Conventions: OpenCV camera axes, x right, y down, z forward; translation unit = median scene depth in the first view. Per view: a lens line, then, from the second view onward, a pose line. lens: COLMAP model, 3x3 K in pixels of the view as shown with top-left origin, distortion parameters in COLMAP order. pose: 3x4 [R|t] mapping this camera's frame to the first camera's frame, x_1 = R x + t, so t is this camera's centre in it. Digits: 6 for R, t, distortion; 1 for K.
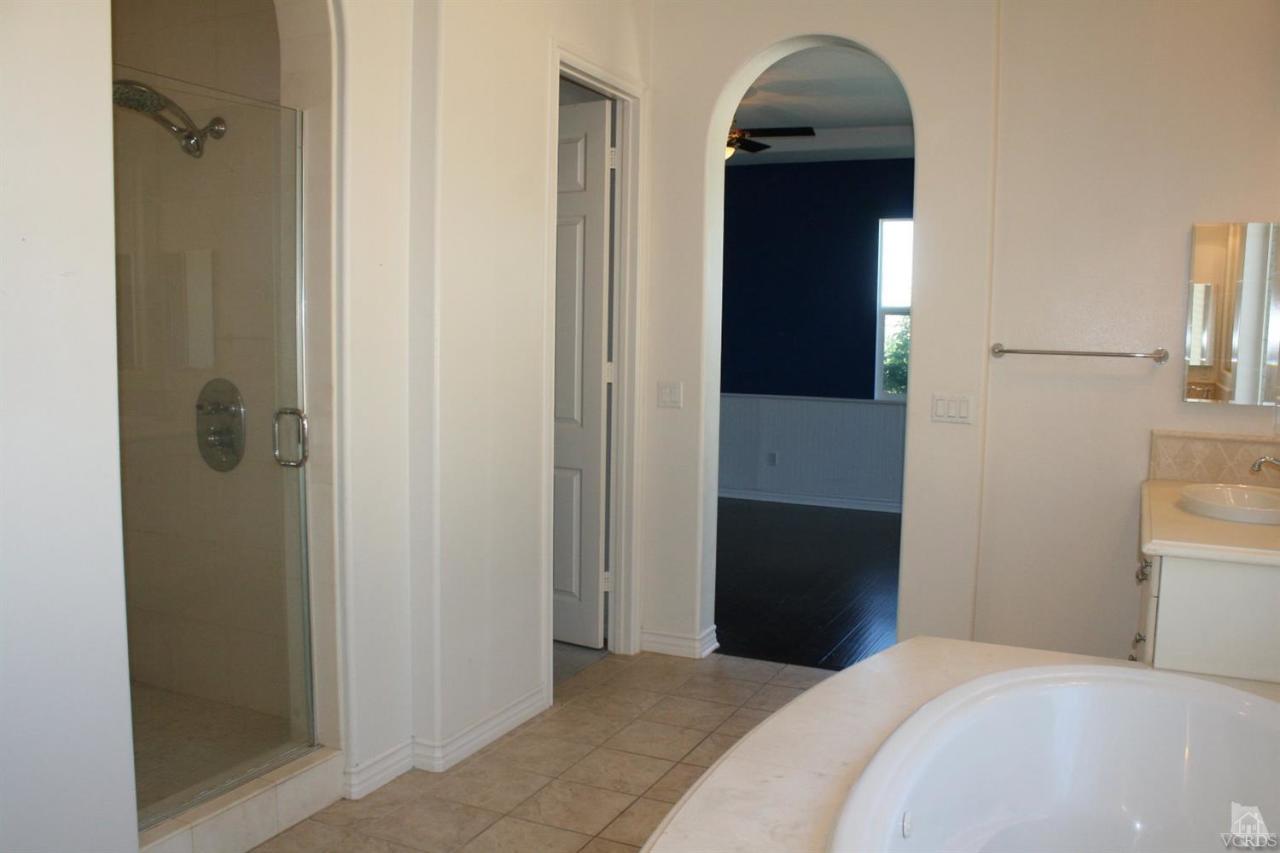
lens RADIAL K [[1072.0, 0, 647.3], [0, 1072.0, 452.2], [0, 0, 1]] dist [-0.168216, 0.134179]
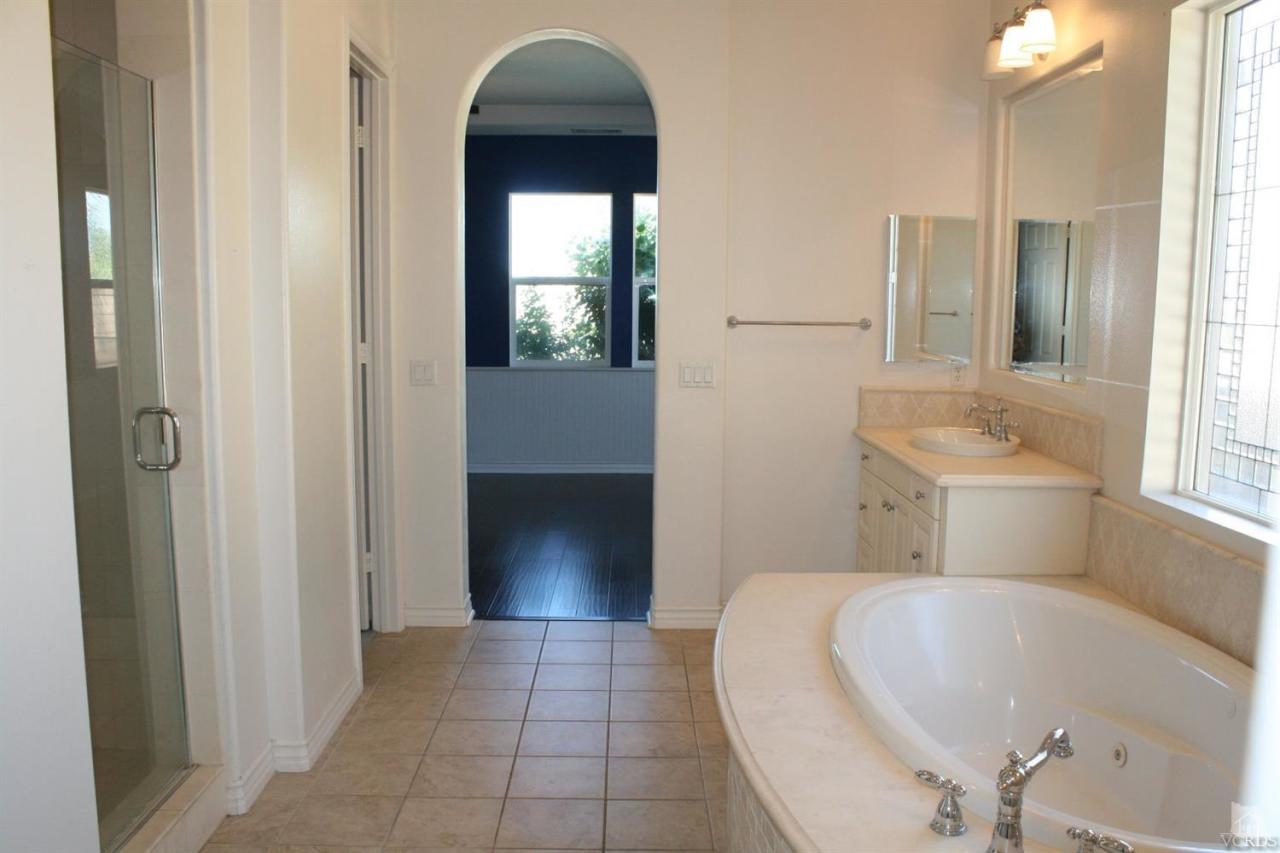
lens RADIAL K [[1072.0, 0, 647.3], [0, 1072.0, 452.2], [0, 0, 1]] dist [-0.168216, 0.134179]
pose [[0.898842, -0.070496, 0.432567, -0.275436], [0.055588, 0.997346, 0.047030, -0.016734], [-0.434734, -0.018227, 0.900375, -0.003048]]
